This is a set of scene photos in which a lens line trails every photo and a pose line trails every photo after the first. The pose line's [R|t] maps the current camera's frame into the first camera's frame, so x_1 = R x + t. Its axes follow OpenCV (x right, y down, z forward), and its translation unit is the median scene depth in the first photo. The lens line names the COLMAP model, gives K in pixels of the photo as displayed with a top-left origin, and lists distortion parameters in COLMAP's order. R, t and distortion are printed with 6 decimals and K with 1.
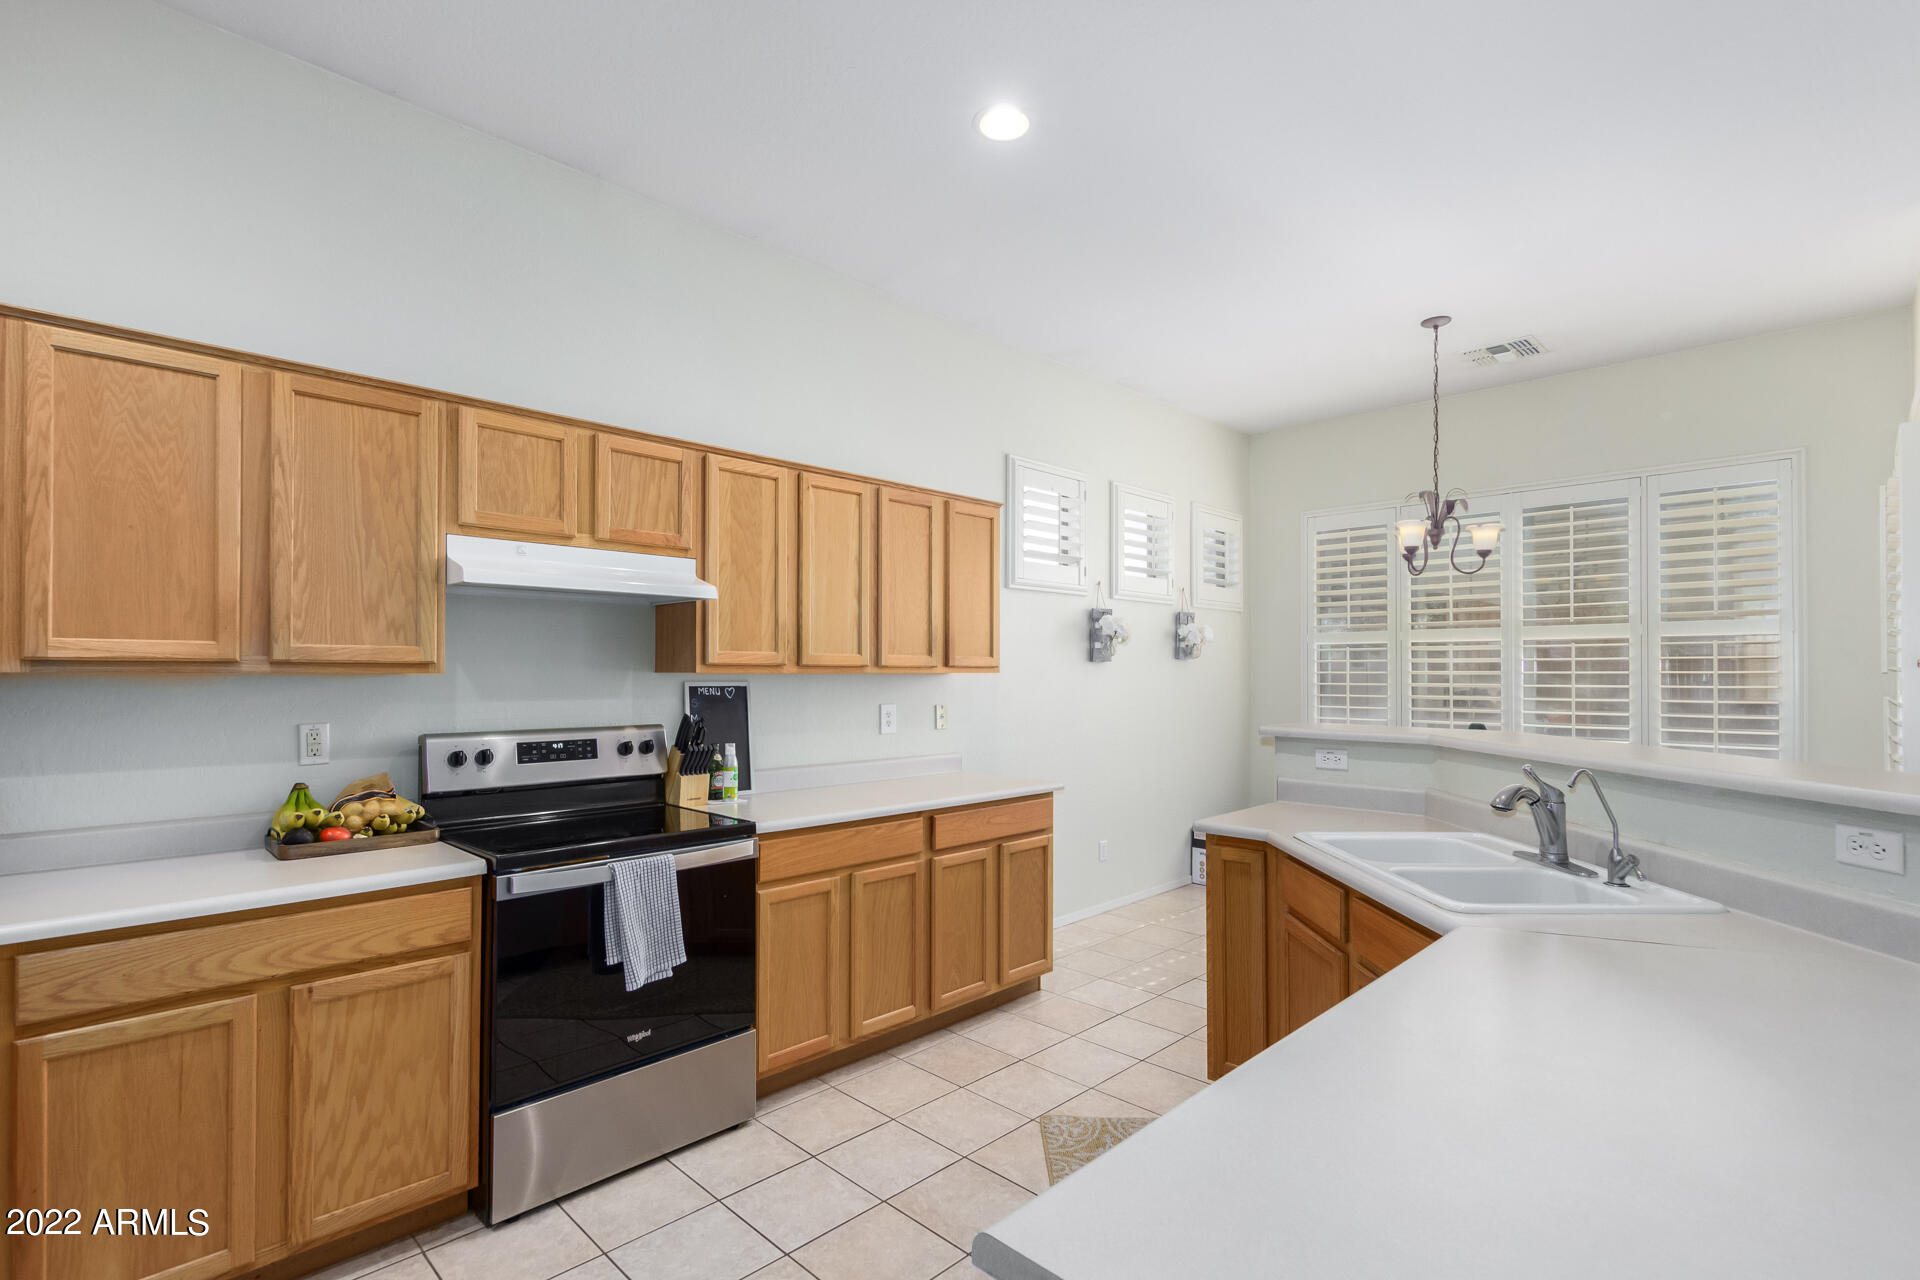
lens RADIAL K [[908.5, 0, 928.1], [0, 908.5, 661.9], [0, 0, 1]] dist [0.007520, -0.003373]
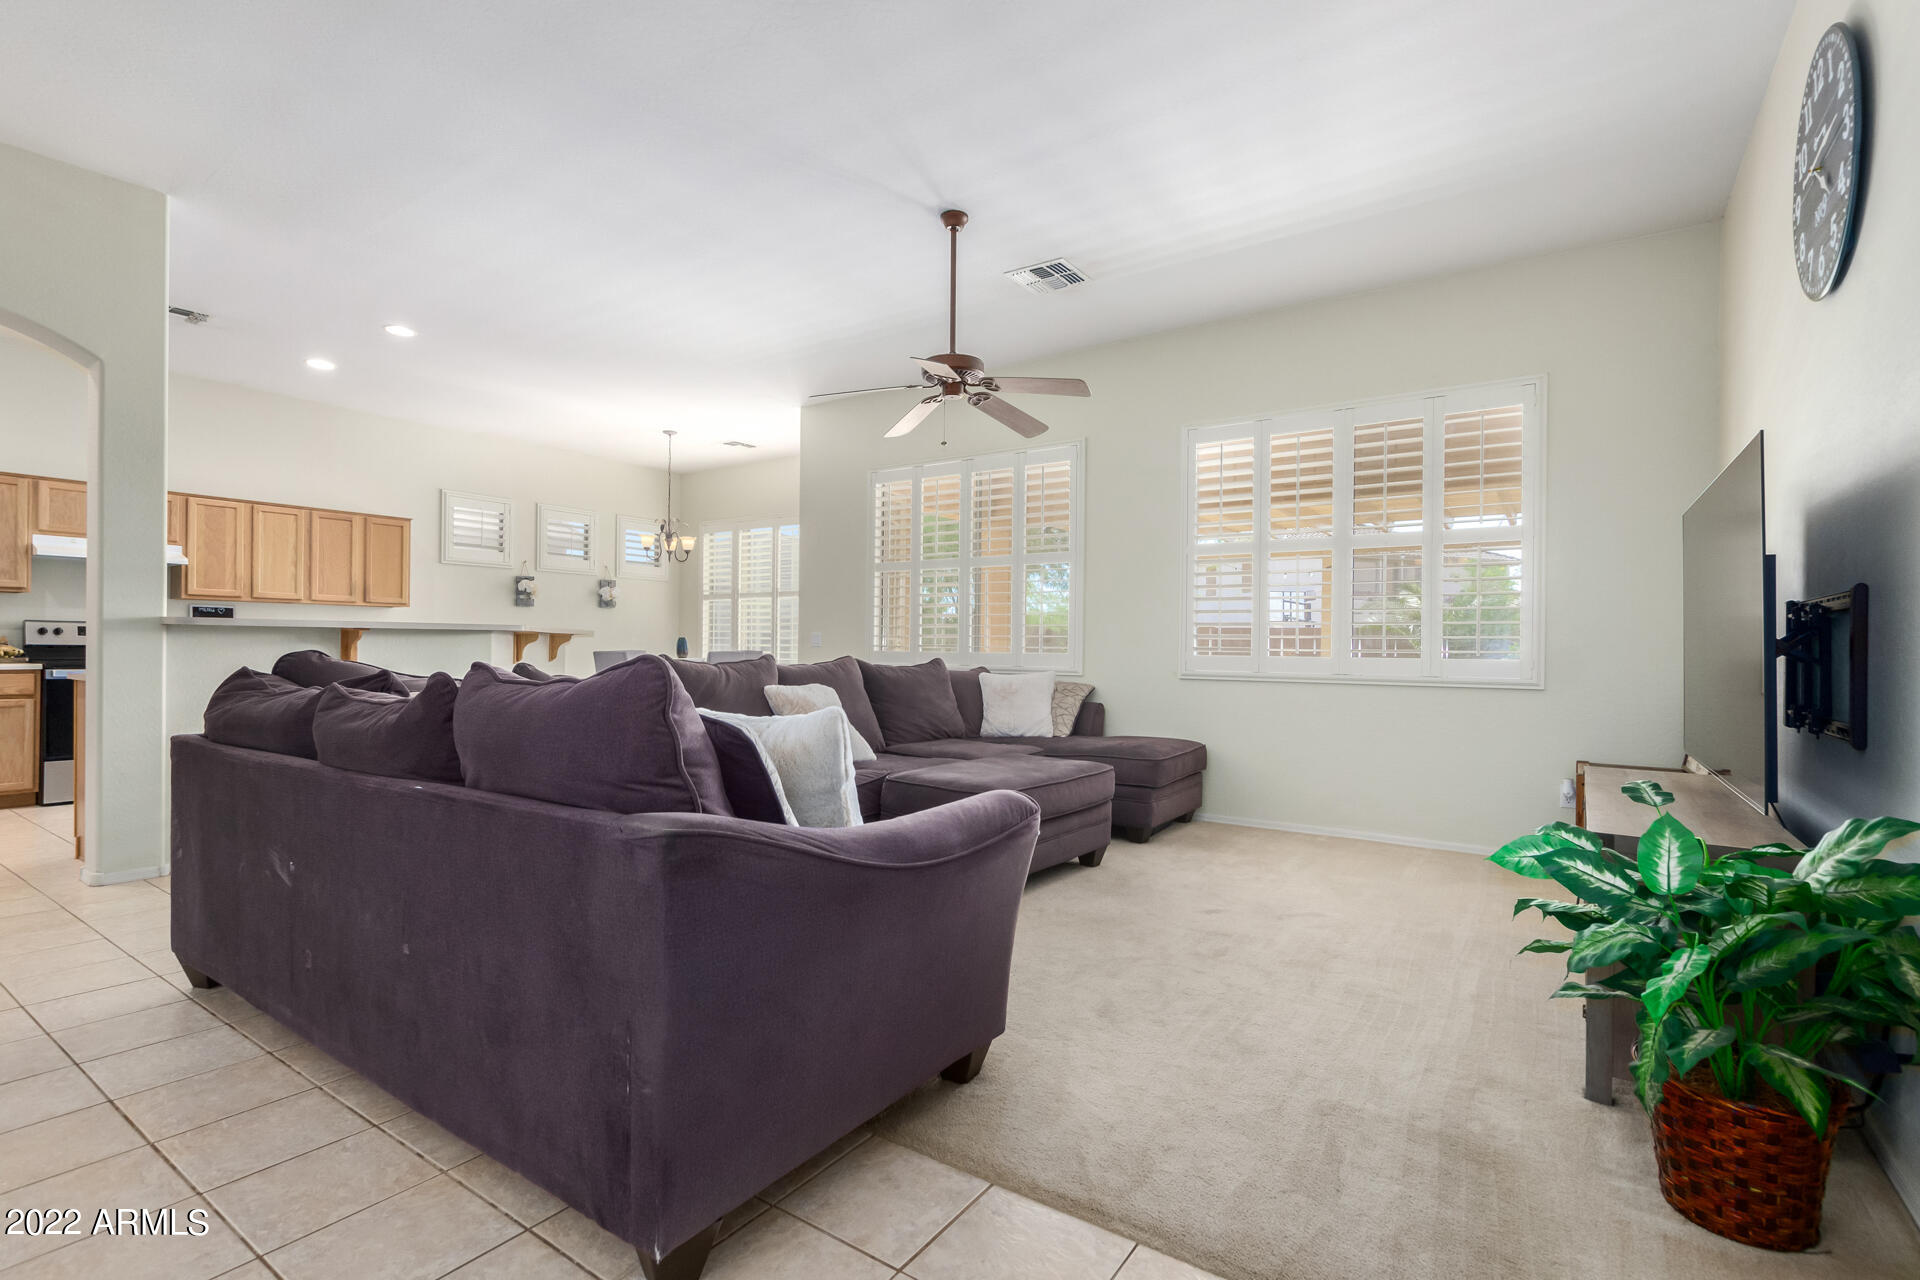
lens RADIAL K [[908.5, 0, 965.8], [0, 908.5, 644.7], [0, 0, 1]] dist [0.007520, -0.003373]
pose [[0.982149, 0.009331, 0.187873, 1.279170], [-0.010771, 0.999920, 0.006644, 0.096316], [-0.187796, -0.008549, 0.982171, -1.621916]]
